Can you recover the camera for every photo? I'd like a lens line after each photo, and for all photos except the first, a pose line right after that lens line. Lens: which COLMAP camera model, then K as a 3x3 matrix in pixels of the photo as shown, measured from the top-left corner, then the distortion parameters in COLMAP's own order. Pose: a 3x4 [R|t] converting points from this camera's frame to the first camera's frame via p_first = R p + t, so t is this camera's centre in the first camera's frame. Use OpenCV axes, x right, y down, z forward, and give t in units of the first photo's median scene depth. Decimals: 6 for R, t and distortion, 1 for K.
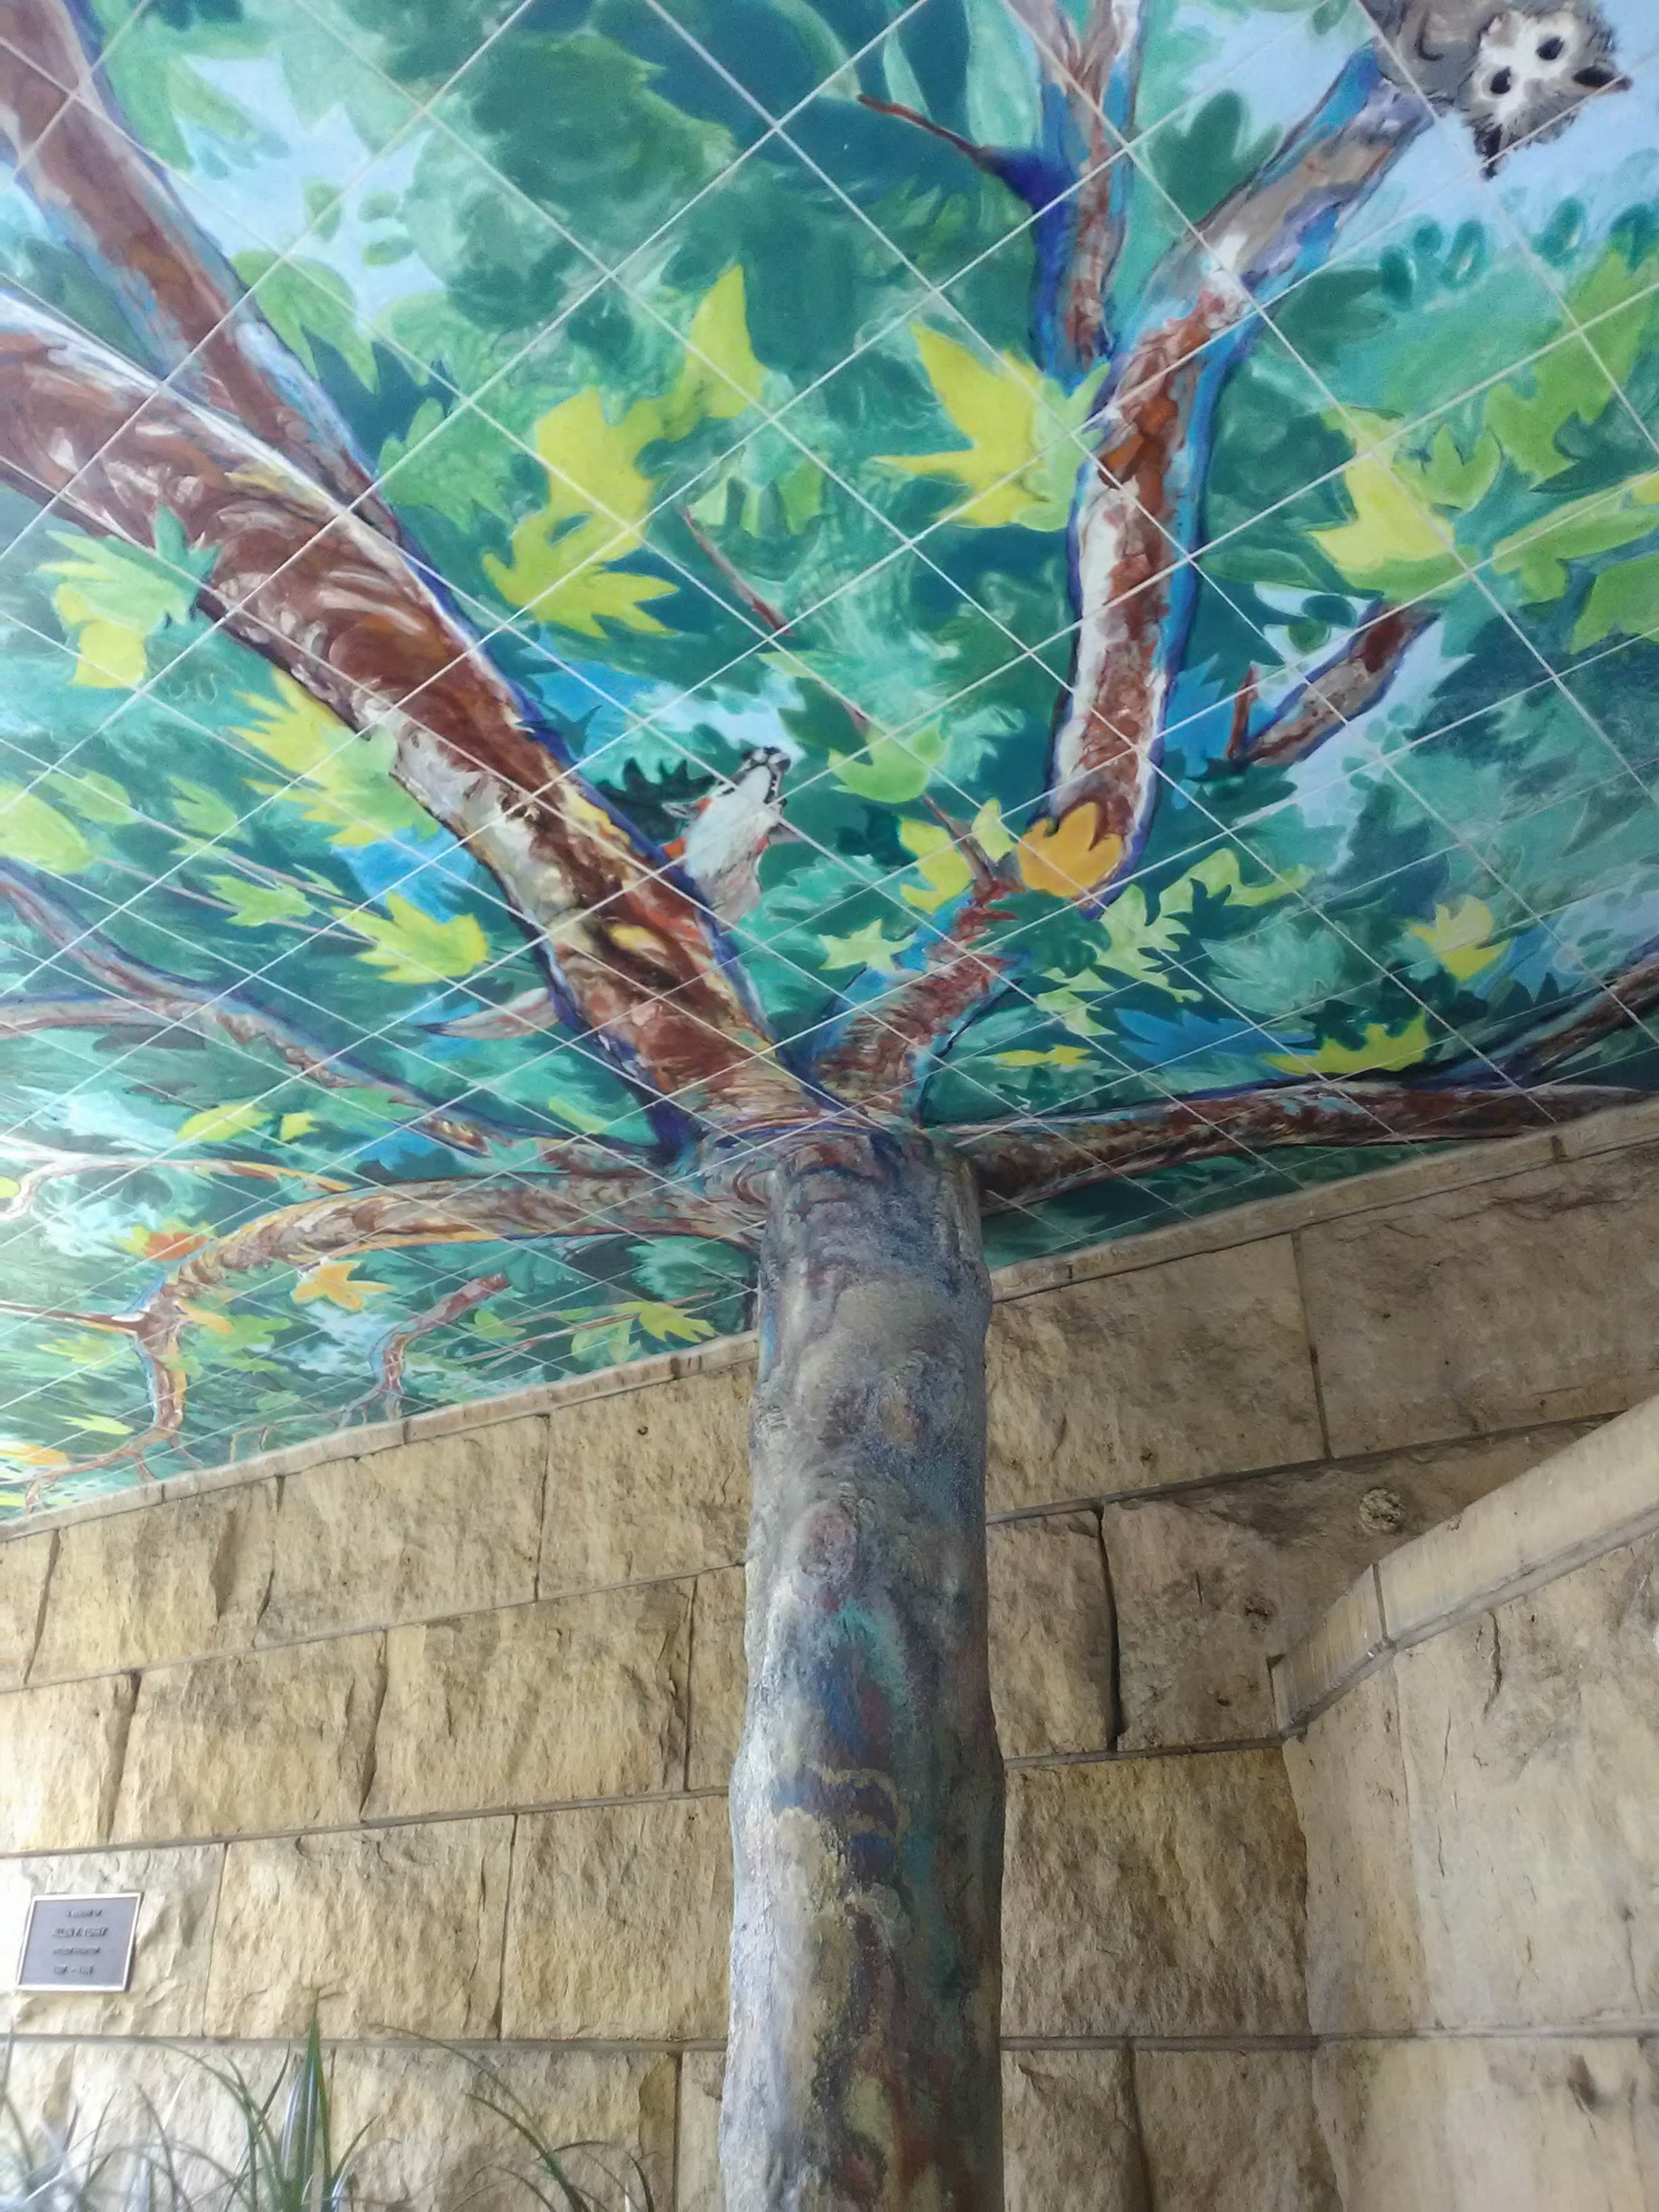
lens RADIAL K [[1796.3, 0, 829.5], [0, 1796.3, 1106.0], [0, 0, 1]] dist [0.129153, -0.257199]
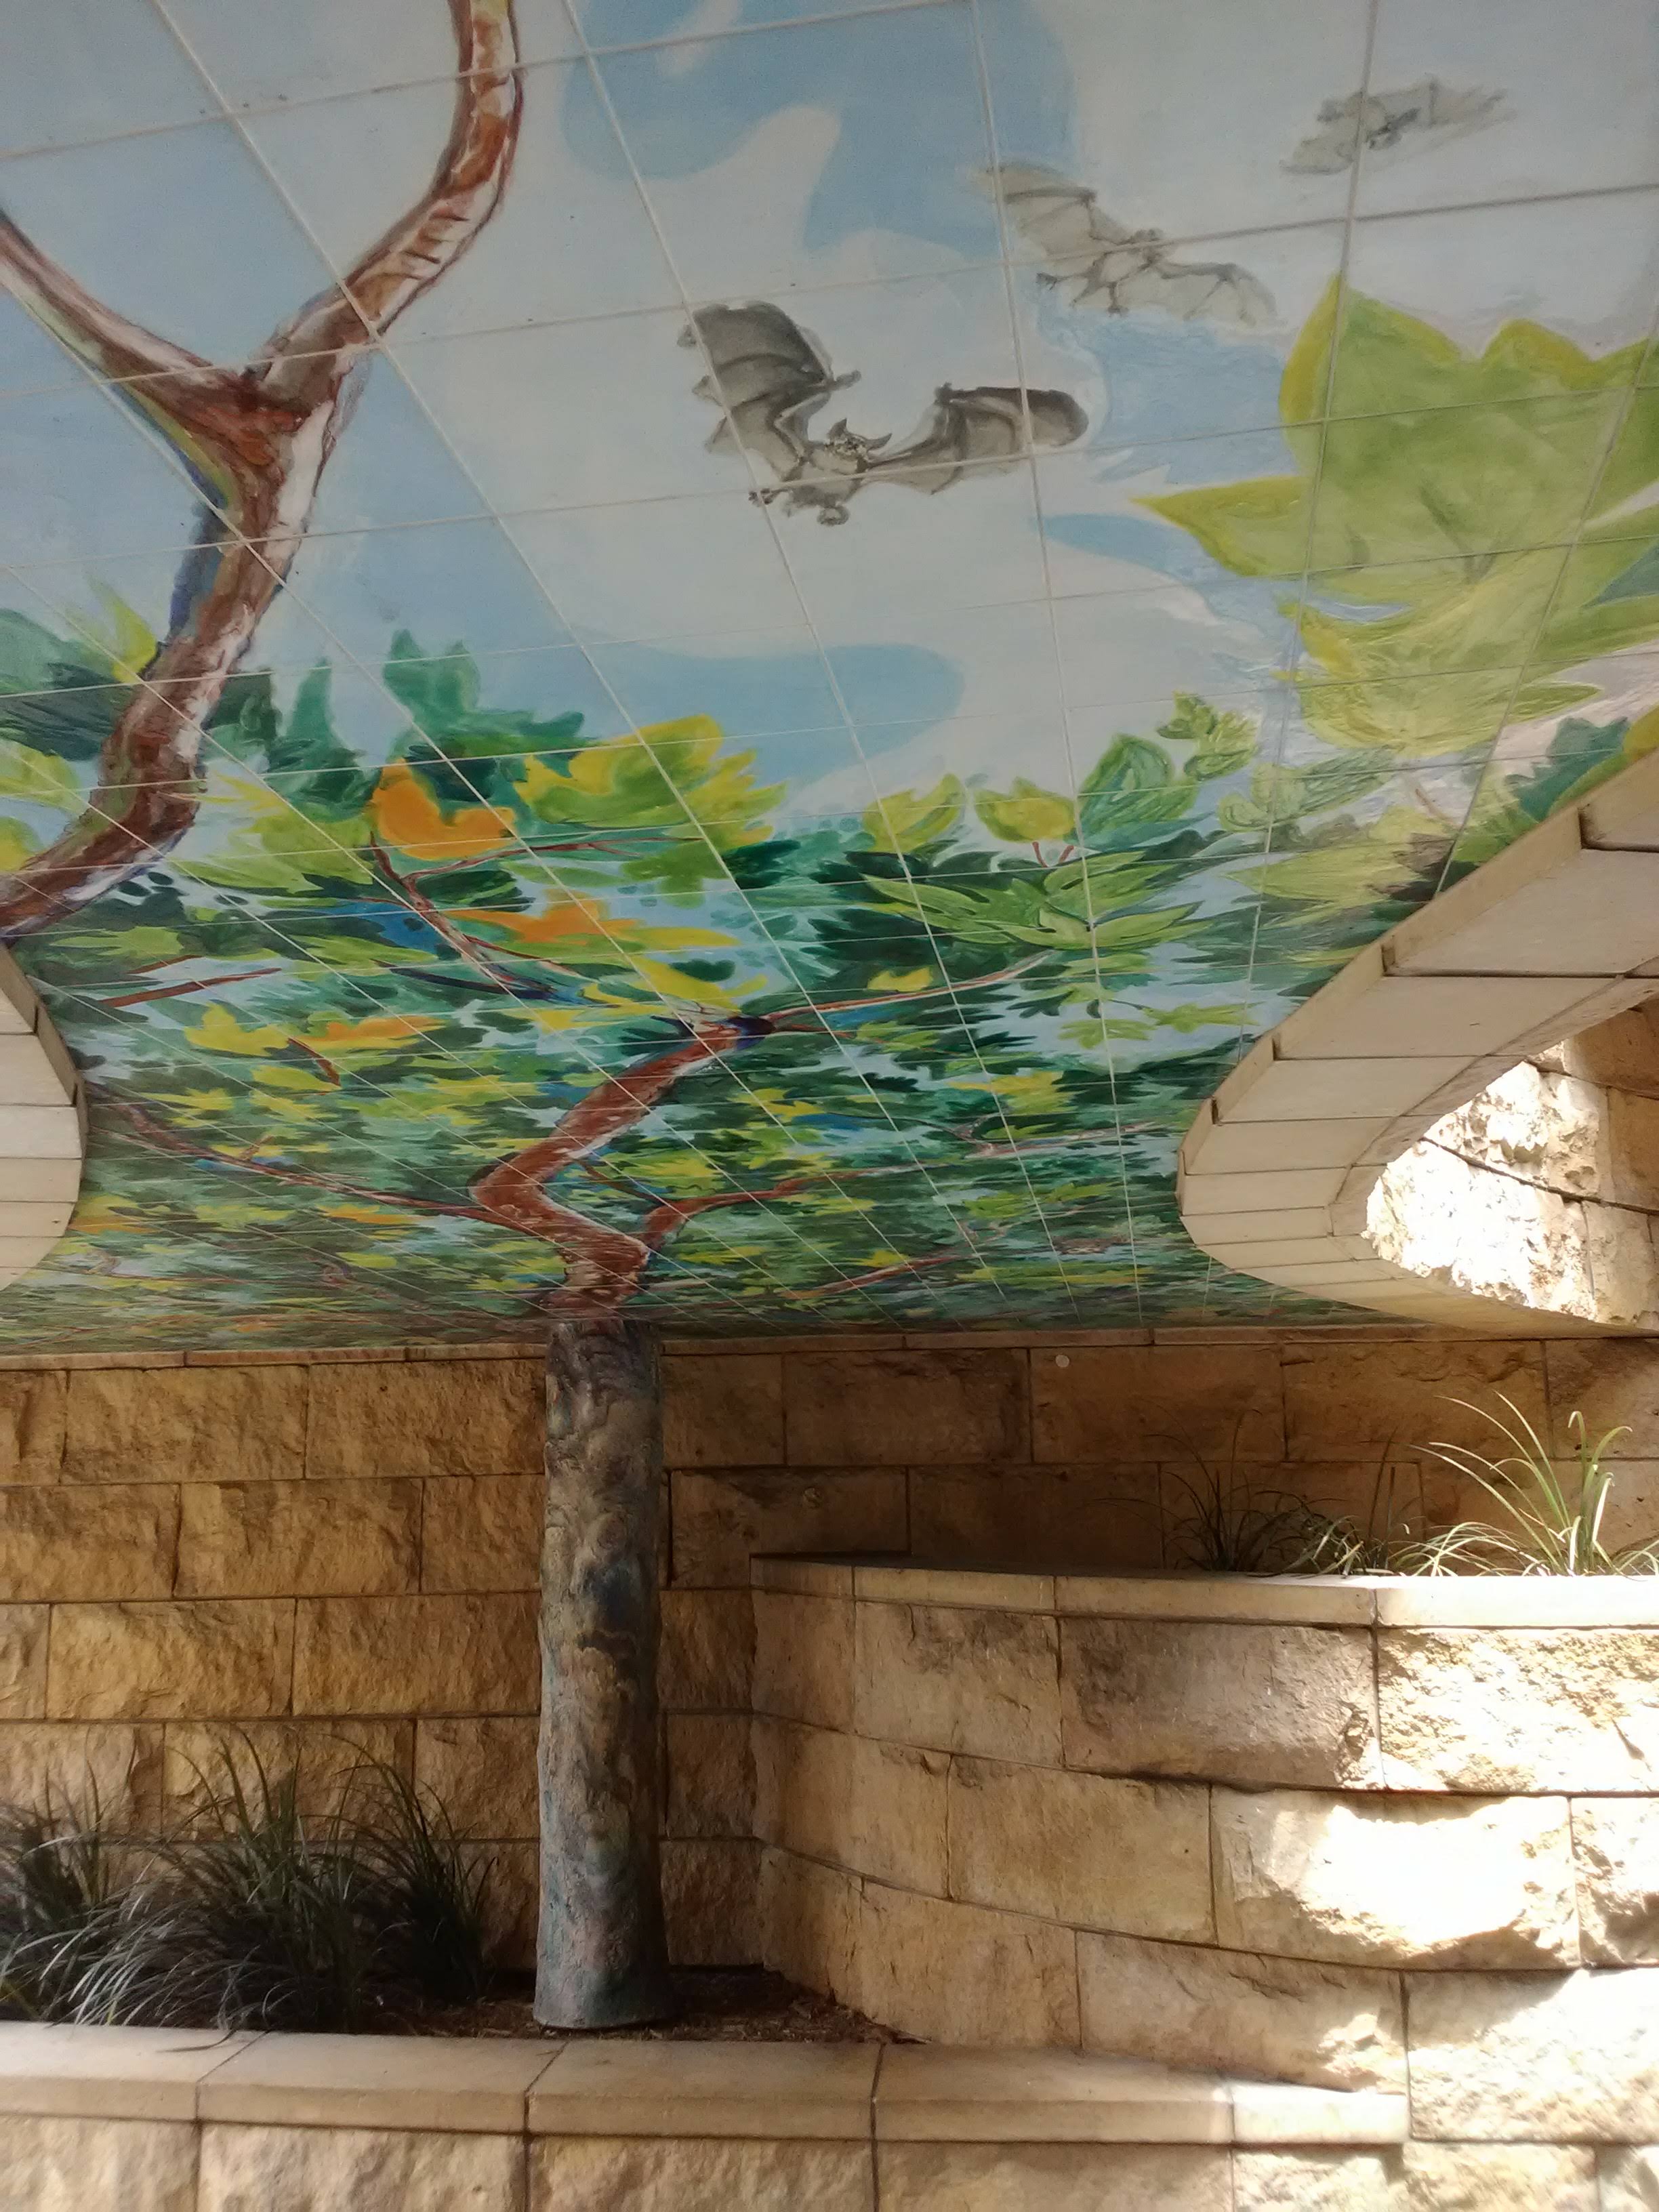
lens RADIAL K [[1796.3, 0, 829.5], [0, 1796.3, 1106.0], [0, 0, 1]] dist [0.129153, -0.257199]
pose [[0.840238, 0.086433, 0.535285, -0.725418], [-0.233546, 0.948635, 0.213420, -0.569086], [-0.489344, -0.304337, 0.817265, -0.565530]]
